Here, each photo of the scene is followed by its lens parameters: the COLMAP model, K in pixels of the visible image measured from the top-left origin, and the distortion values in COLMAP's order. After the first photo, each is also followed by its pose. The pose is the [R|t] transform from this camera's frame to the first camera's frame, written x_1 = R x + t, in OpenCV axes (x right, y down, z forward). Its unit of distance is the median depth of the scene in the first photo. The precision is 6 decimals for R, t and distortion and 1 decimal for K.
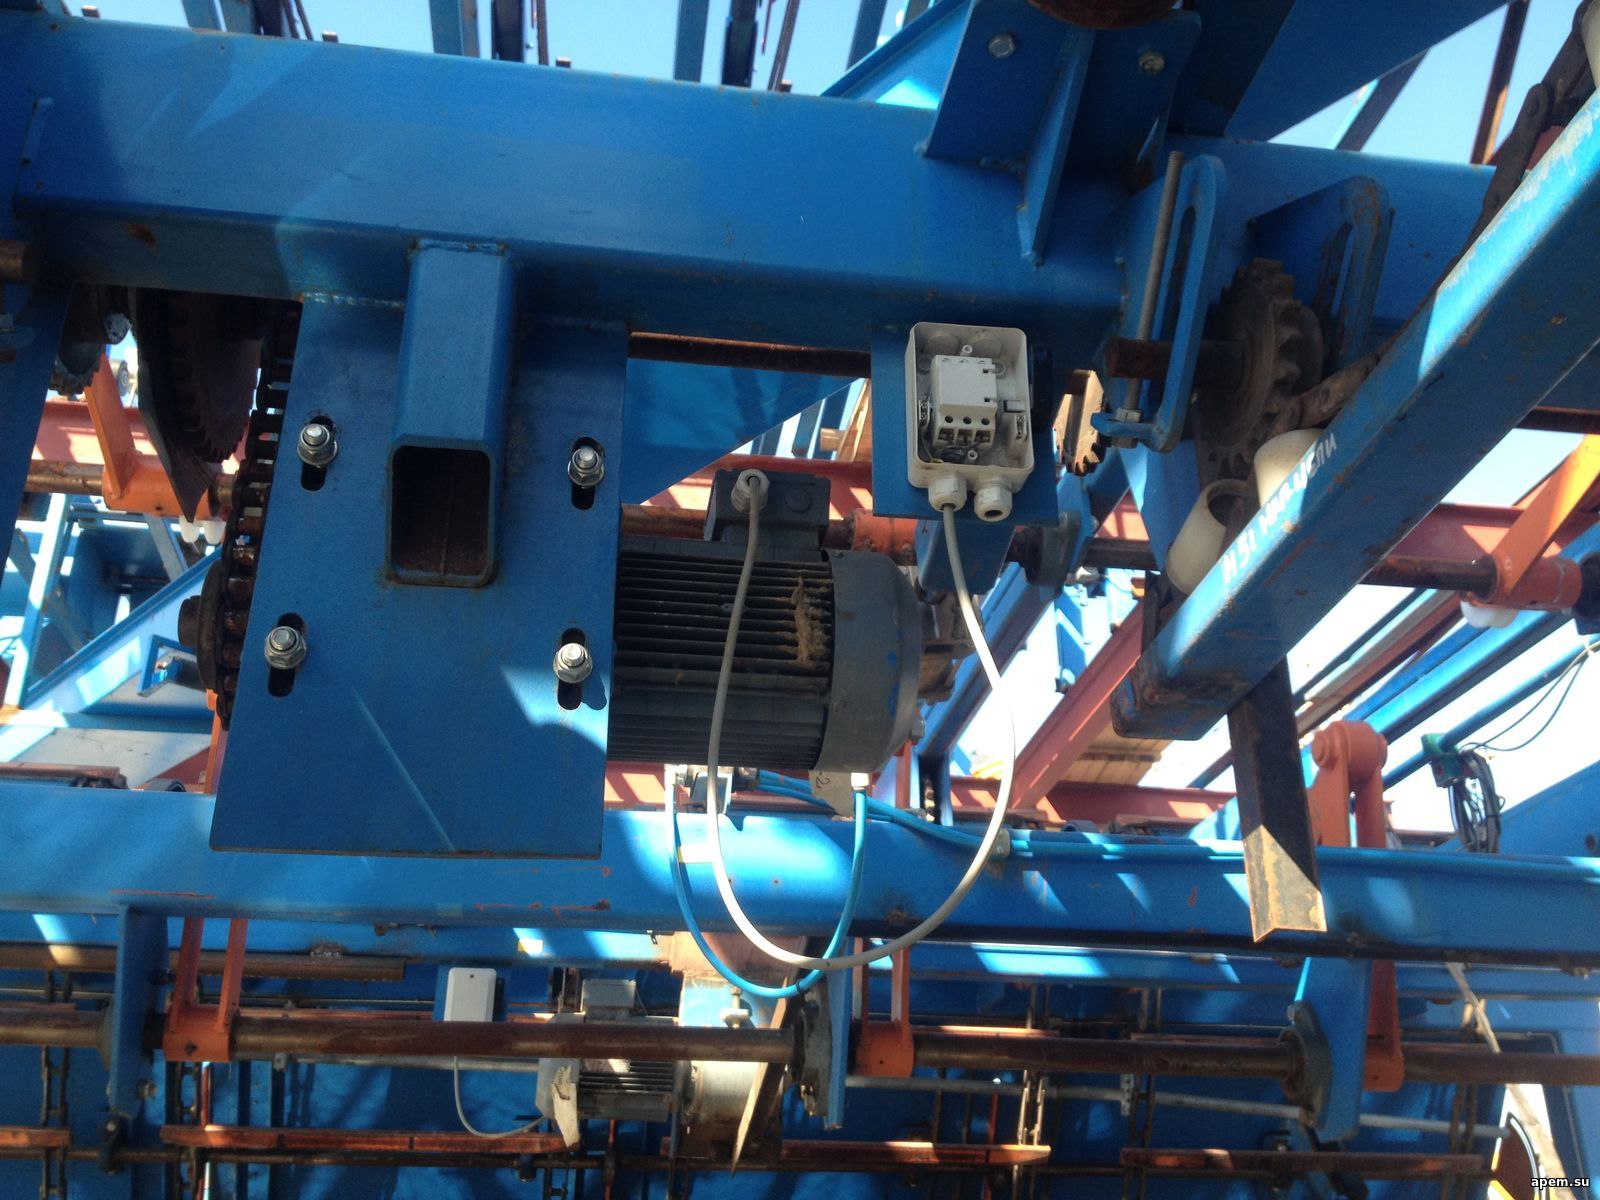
lens RADIAL K [[1475.8, 0, 790.4], [0, 1475.8, 602.5], [0, 0, 1]] dist [0.167067, -0.349961]
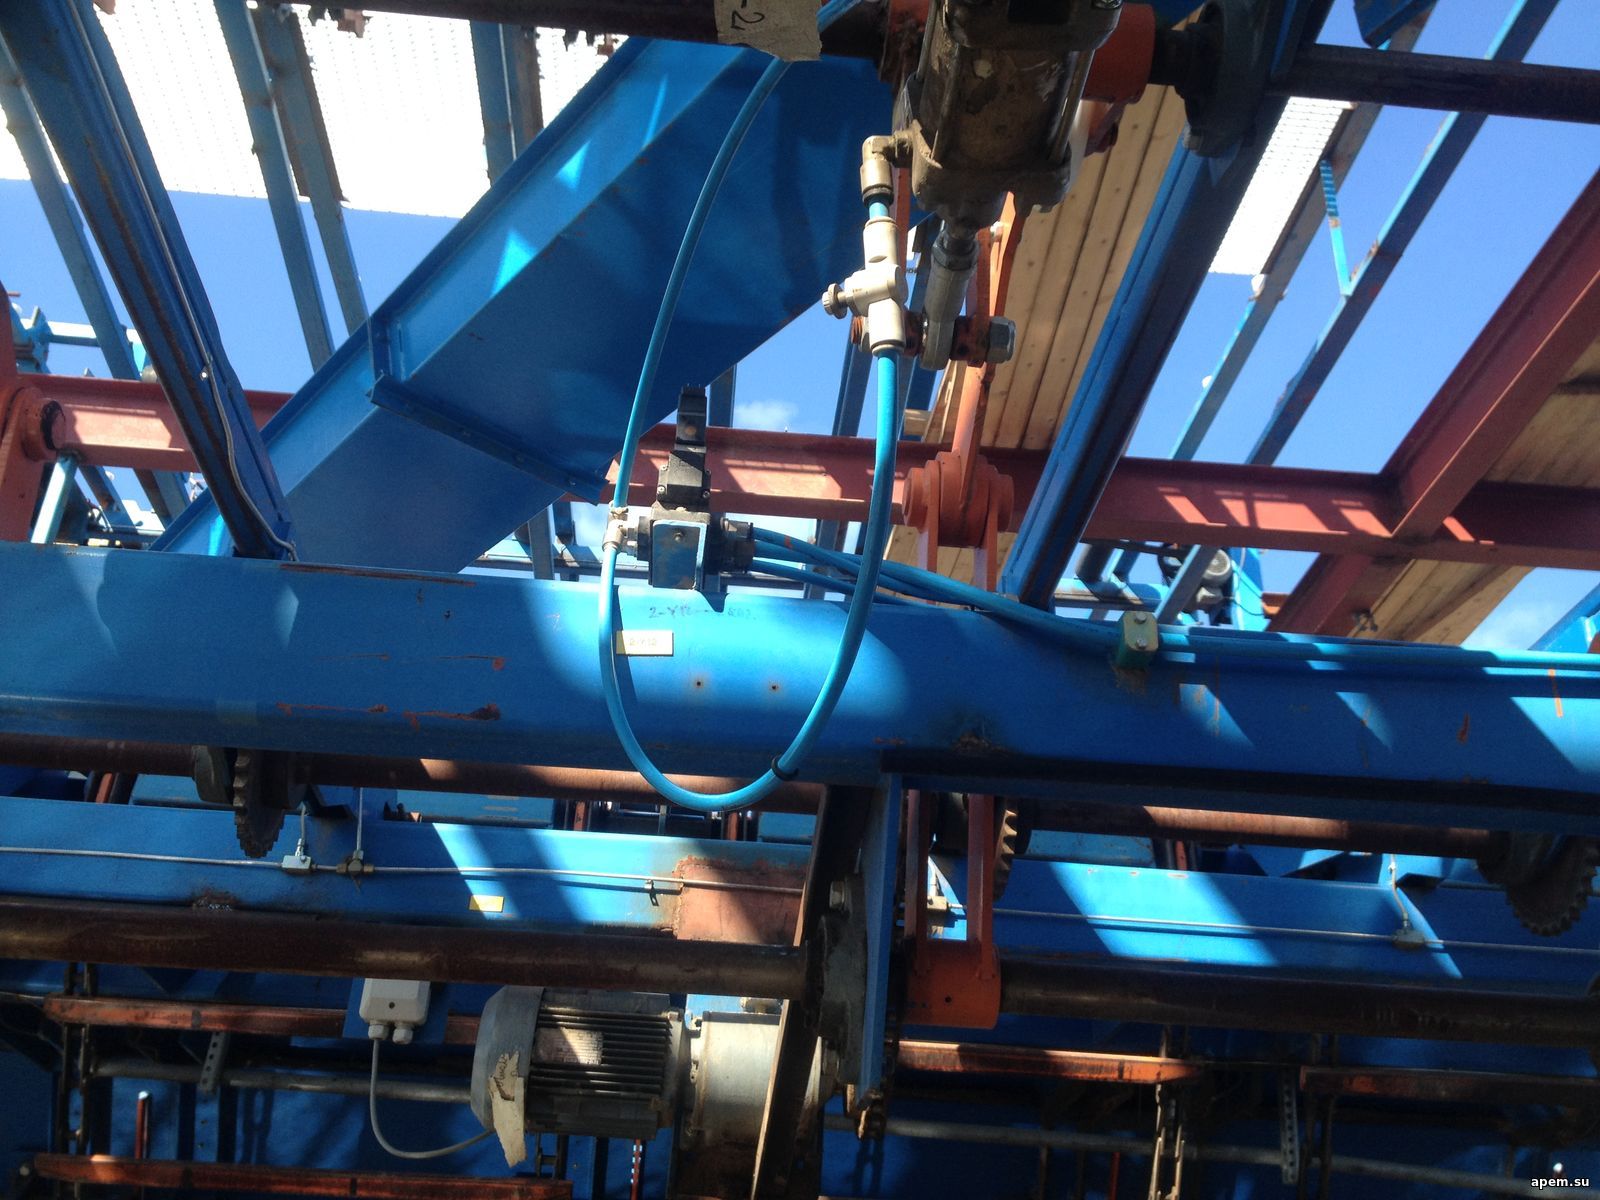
lens RADIAL K [[1497.2, 0, 800.0], [0, 1497.2, 600.0], [0, 0, 1]] dist [0.111875, -0.206988]
pose [[0.998273, 0.002092, -0.058700, 0.027567], [-0.006084, 0.997673, -0.067903, 0.142649], [0.058421, 0.068143, 0.995964, 0.279228]]
